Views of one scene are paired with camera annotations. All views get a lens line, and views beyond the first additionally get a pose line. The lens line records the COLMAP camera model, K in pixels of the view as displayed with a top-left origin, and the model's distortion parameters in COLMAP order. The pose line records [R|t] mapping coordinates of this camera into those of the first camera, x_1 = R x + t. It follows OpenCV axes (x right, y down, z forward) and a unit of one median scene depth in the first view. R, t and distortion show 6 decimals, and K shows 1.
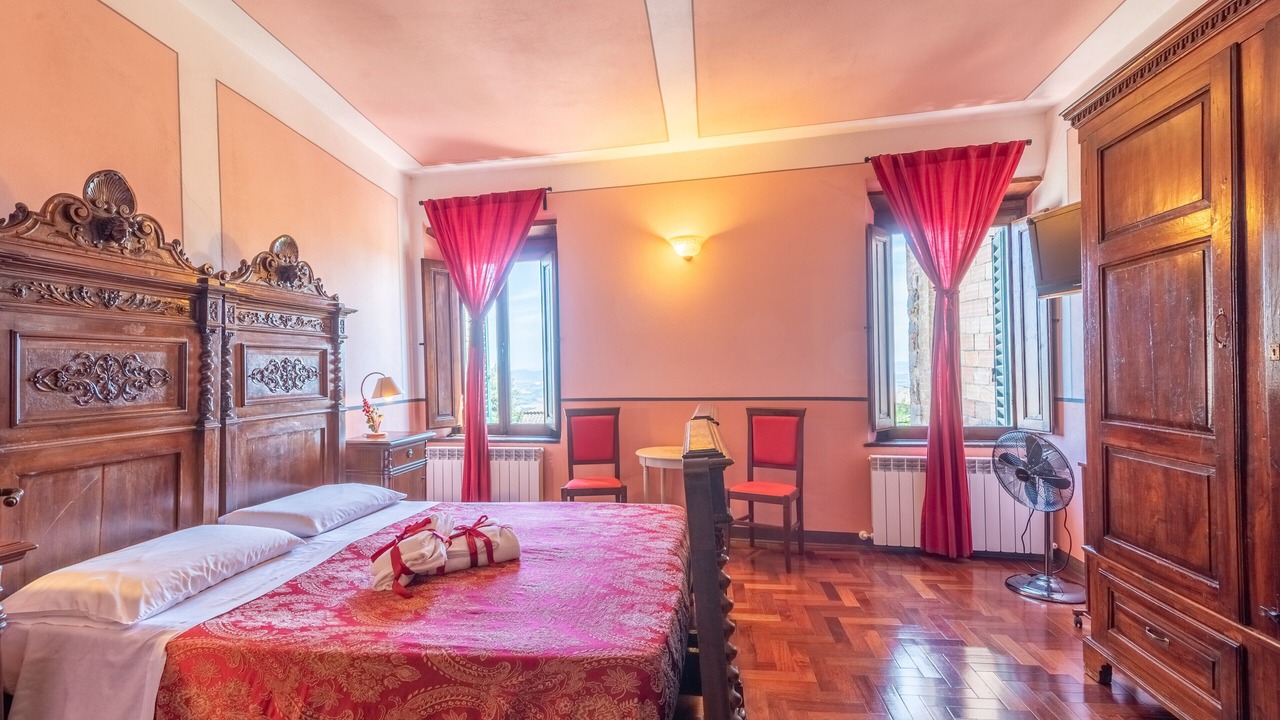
lens RADIAL K [[594.5, 0, 656.2], [0, 594.5, 370.2], [0, 0, 1]] dist [0.017675, -0.006018]
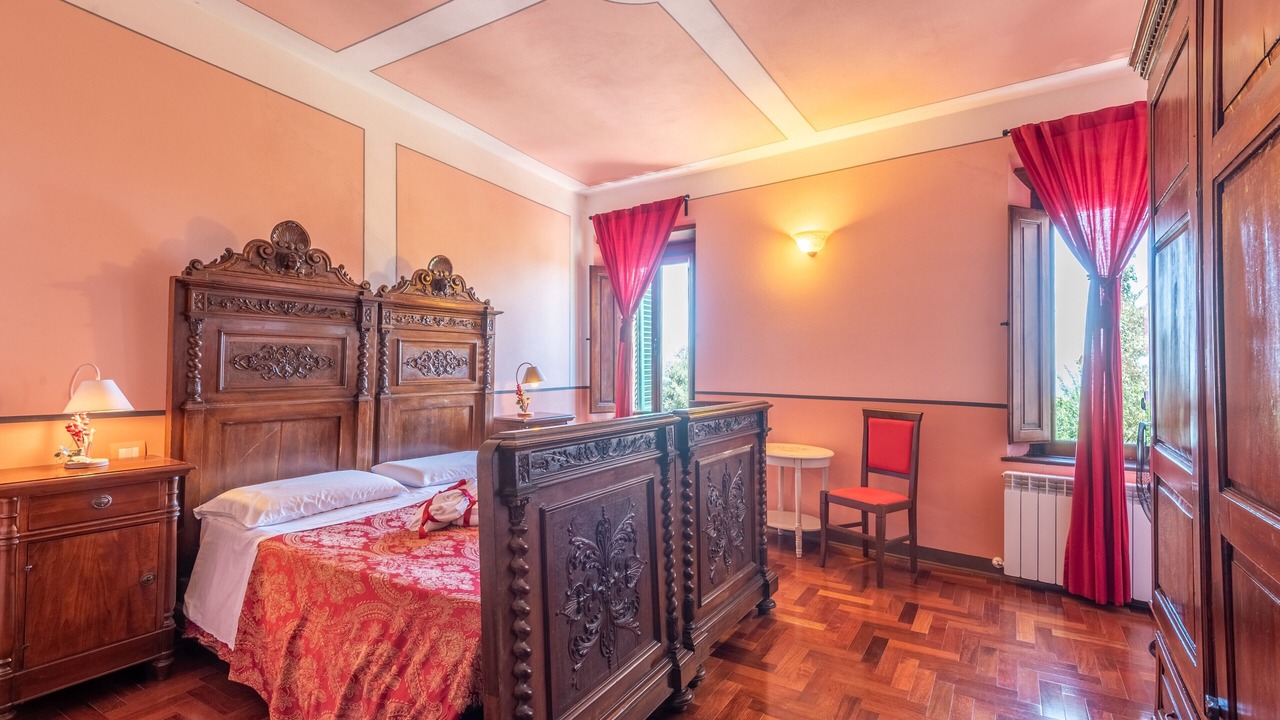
lens RADIAL K [[594.5, 0, 692.5], [0, 594.5, 356.2], [0, 0, 1]] dist [0.017675, -0.006018]
pose [[0.922437, 0.018239, -0.385716, 0.319218], [-0.023982, 0.999662, -0.010082, -0.005622], [0.385402, 0.018551, 0.922562, 0.018835]]
